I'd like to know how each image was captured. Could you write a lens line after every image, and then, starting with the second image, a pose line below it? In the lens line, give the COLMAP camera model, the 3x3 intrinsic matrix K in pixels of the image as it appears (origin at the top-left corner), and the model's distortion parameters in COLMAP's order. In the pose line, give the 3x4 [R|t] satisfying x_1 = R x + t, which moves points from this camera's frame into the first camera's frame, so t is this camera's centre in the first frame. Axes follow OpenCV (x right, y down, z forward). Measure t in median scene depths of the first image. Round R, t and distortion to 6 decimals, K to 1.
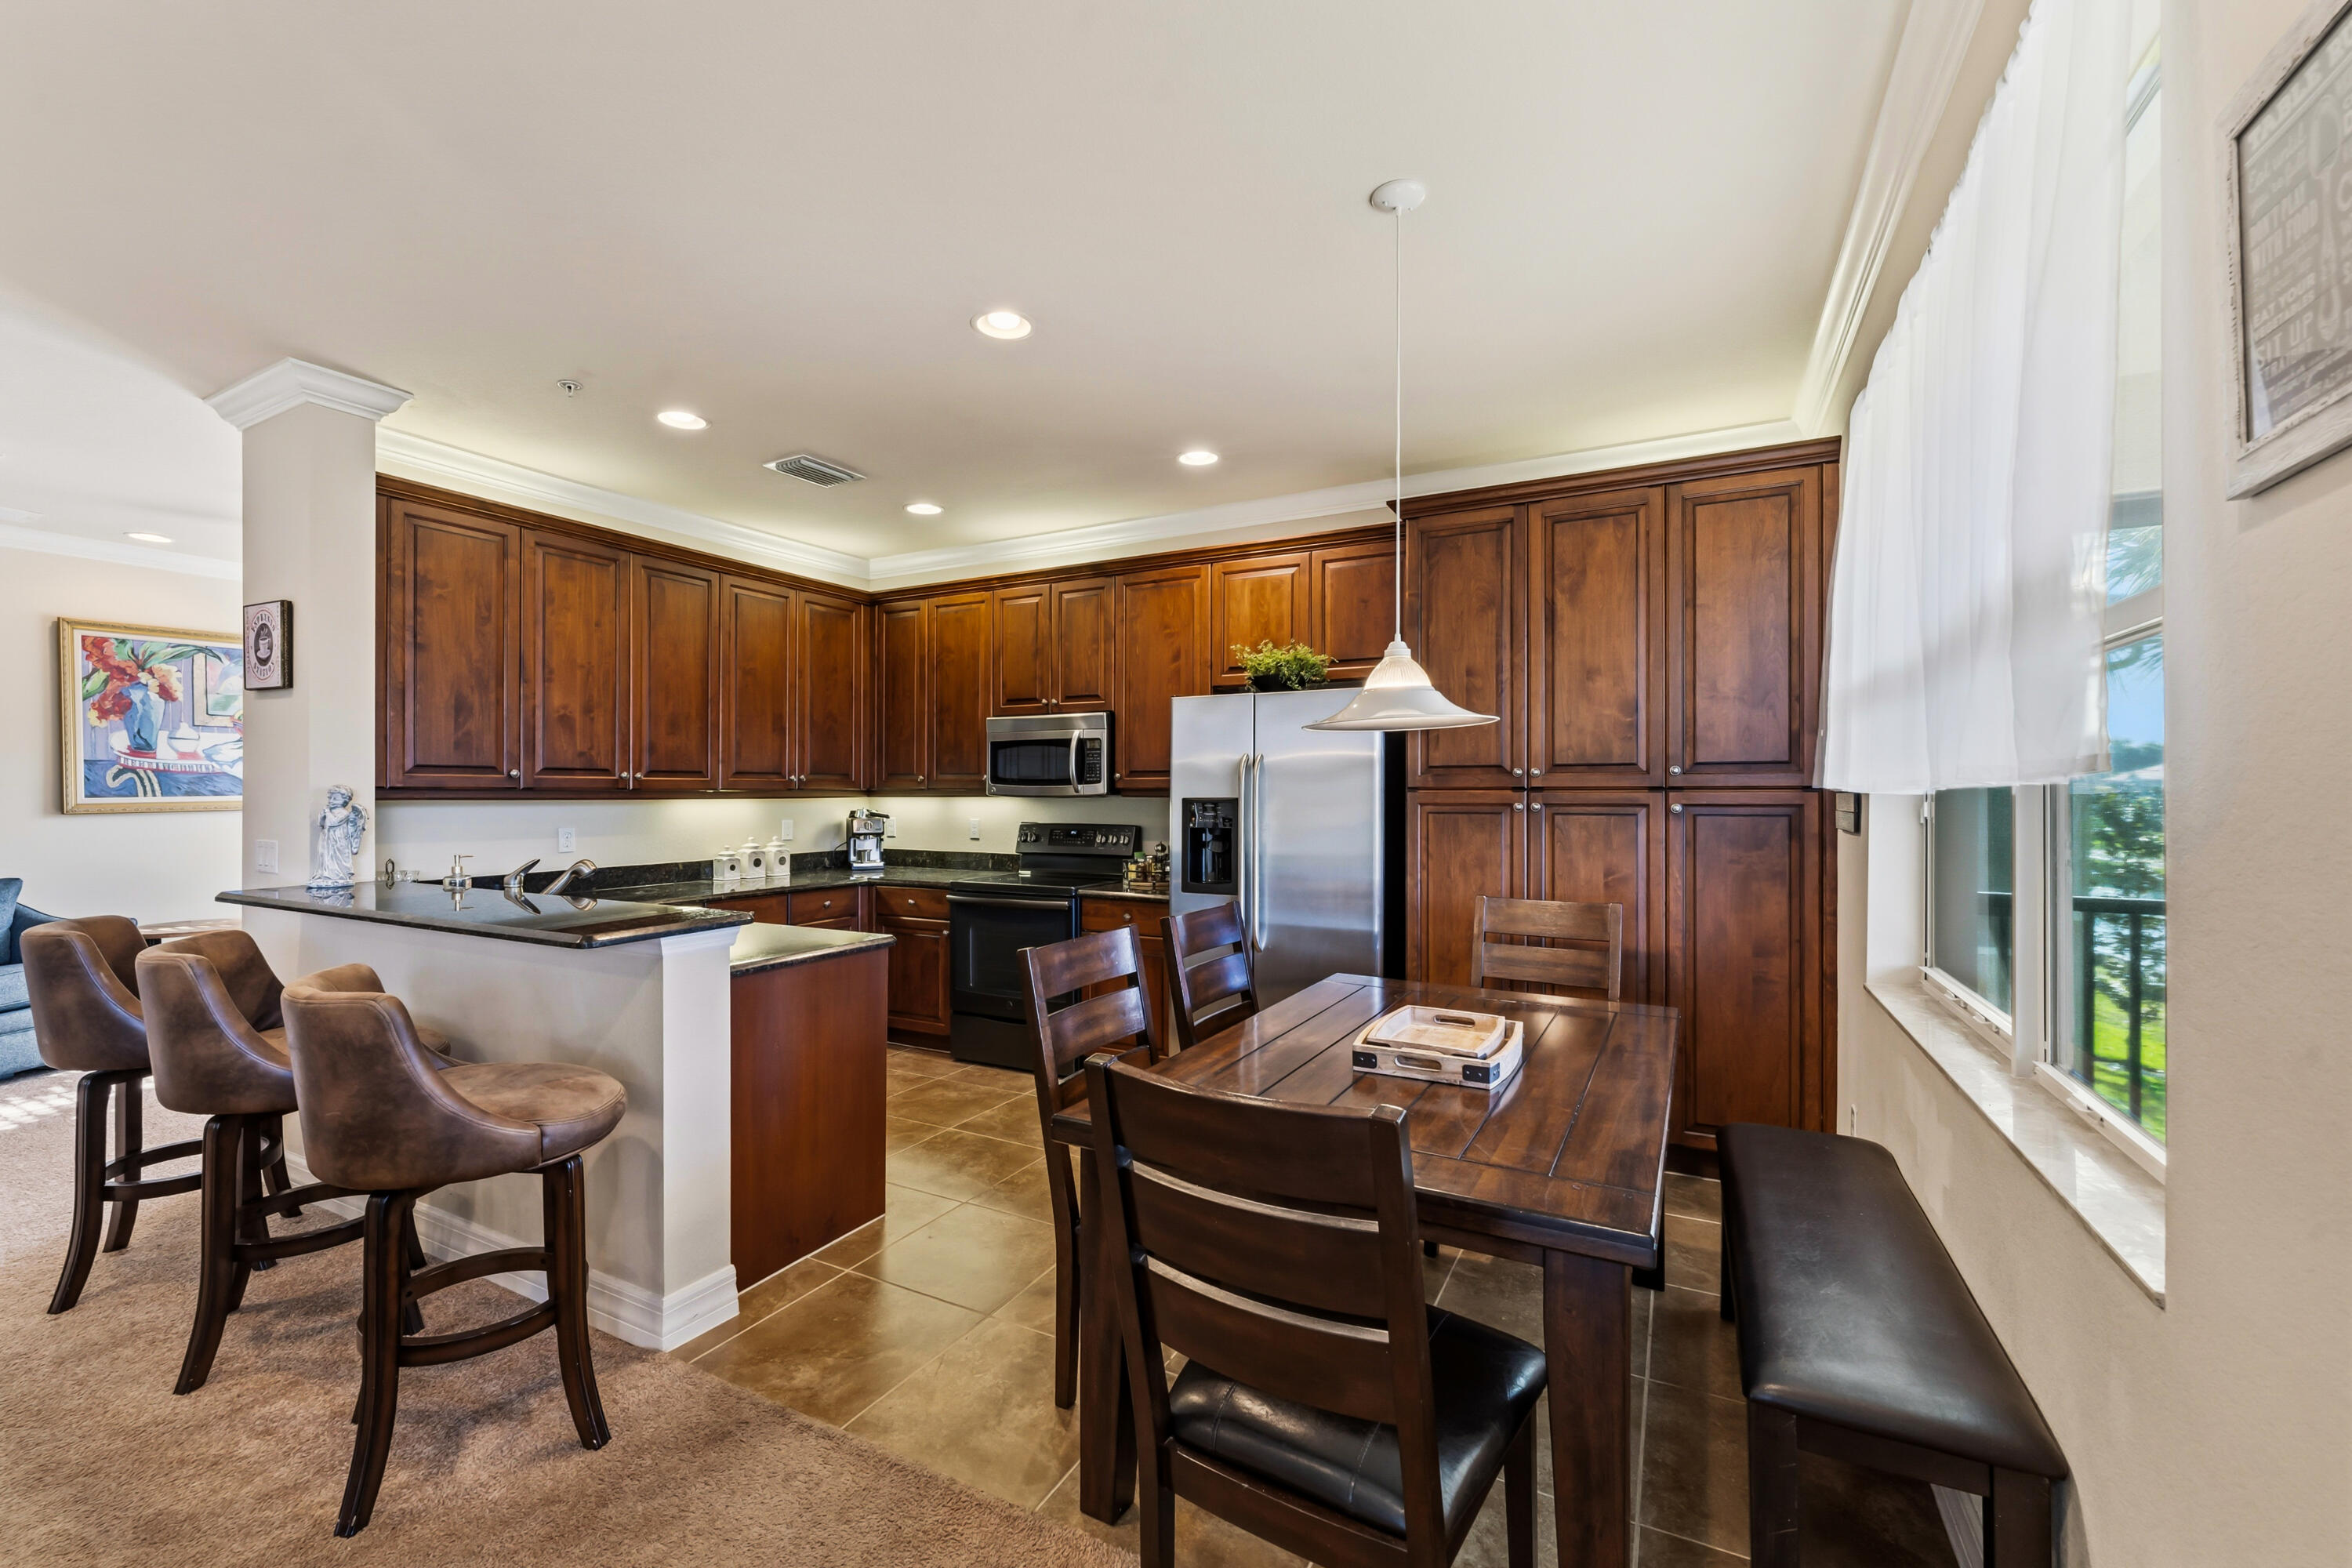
lens RADIAL K [[954.3, 0, 1172.0], [0, 954.3, 791.3], [0, 0, 1]] dist [0.000162, -0.000174]
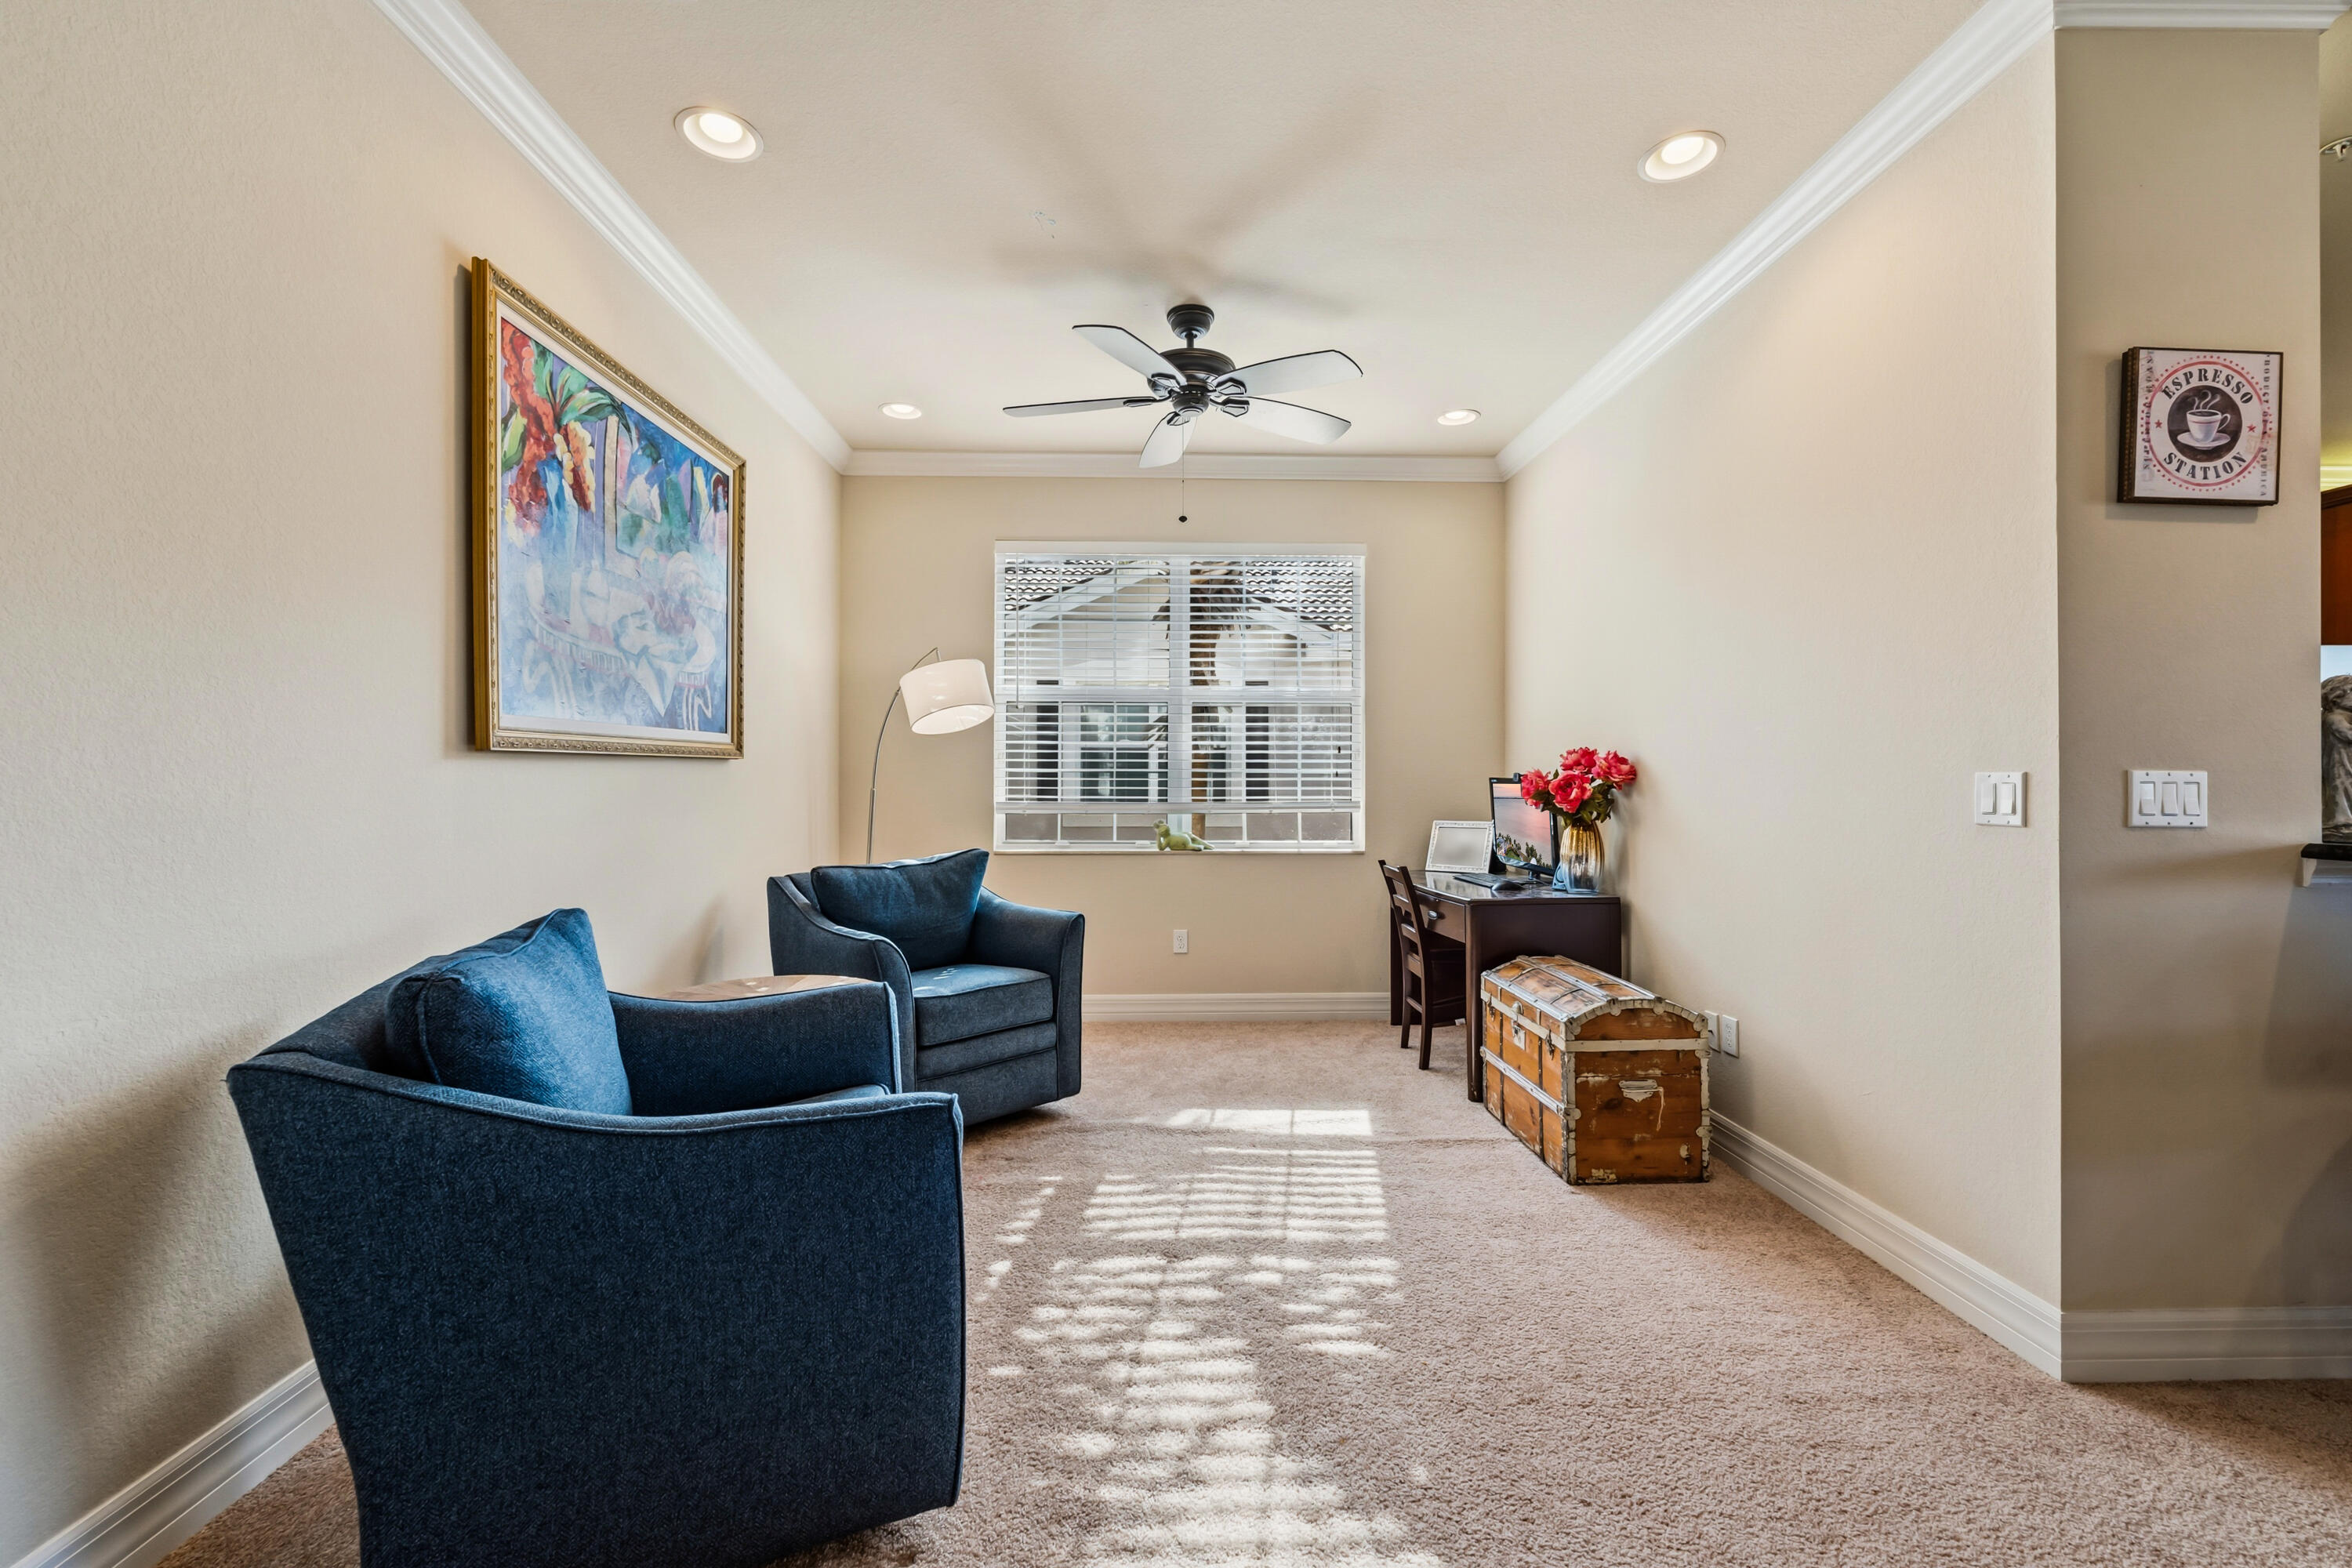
lens RADIAL K [[965.6, 0, 1165.8], [0, 965.6, 774.6], [0, 0, 1]] dist [0.000260, -0.000164]
pose [[0.869553, 0.005163, 0.493813, -1.259914], [0.000619, 0.999933, -0.011545, 0.043689], [-0.493840, 0.010344, 0.869492, 0.574515]]
